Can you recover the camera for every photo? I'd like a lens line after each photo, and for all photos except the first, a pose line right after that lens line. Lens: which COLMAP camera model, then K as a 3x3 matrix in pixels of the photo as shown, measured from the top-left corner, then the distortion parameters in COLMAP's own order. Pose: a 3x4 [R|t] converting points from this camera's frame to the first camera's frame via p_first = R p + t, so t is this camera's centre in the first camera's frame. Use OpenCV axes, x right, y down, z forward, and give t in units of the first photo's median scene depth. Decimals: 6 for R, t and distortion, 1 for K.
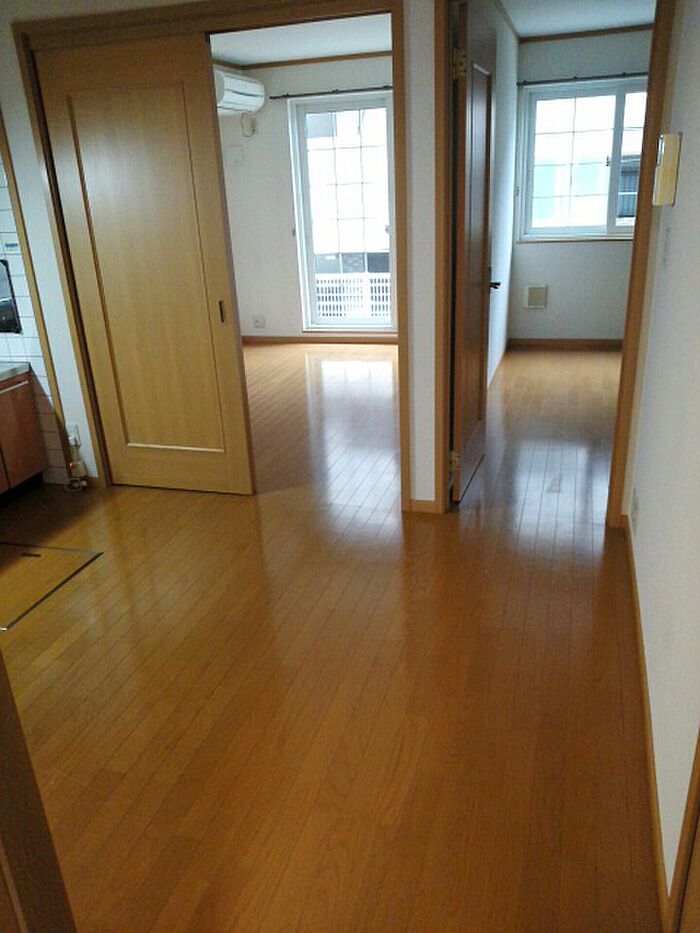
lens RADIAL K [[732.5, 0, 350.0], [0, 732.5, 466.5], [0, 0, 1]] dist [0.004418, 0.001342]
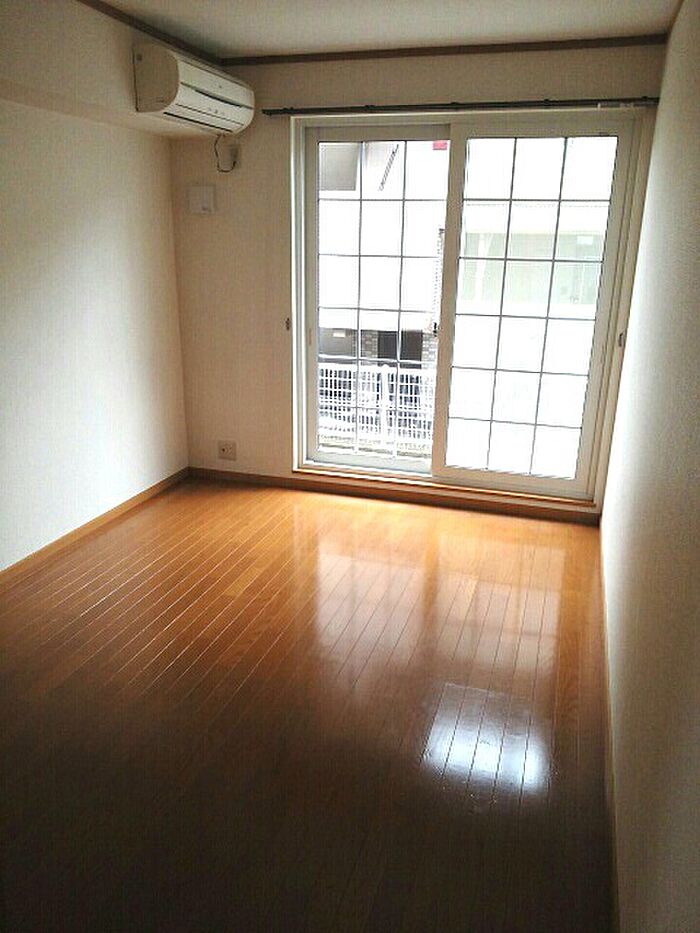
lens RADIAL K [[732.5, 0, 350.0], [0, 732.5, 466.5], [0, 0, 1]] dist [0.004418, 0.001342]
pose [[0.997864, 0.065084, 0.005574, -0.019593], [-0.064466, 0.994959, -0.076811, -0.158624], [-0.010545, 0.076288, 0.997030, 0.394792]]
